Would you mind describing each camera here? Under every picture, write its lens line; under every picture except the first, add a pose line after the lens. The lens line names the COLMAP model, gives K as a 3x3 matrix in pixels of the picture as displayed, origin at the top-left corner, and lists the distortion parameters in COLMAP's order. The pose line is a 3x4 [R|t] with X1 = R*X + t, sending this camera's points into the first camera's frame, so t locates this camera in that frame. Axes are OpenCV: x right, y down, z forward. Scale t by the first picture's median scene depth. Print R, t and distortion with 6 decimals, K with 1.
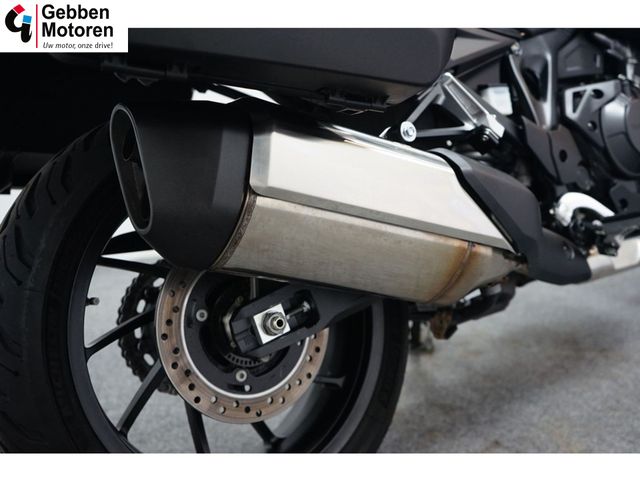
lens RADIAL K [[693.5, 0, 320.0], [0, 693.5, 240.0], [0, 0, 1]] dist [-0.021755, -0.020145]
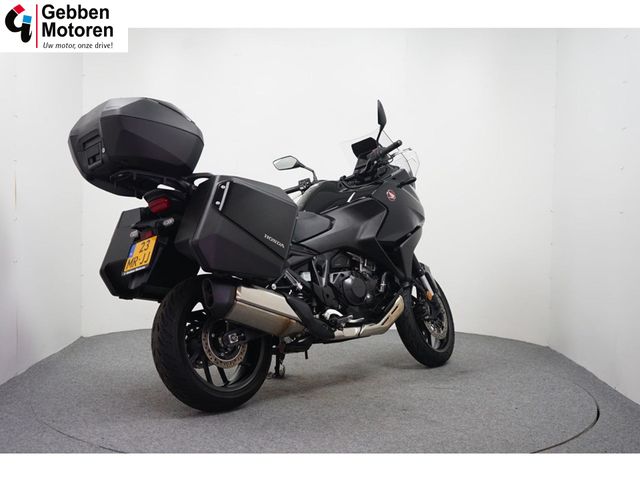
lens RADIAL K [[831.3, 0, 320.0], [0, 831.3, 240.0], [0, 0, 1]] dist [0.012111, 0.002796]
pose [[0.987724, 0.060517, 0.144012, -0.239868], [-0.033520, 0.982544, -0.182986, 0.341809], [-0.152571, 0.175912, 0.972511, -2.898475]]
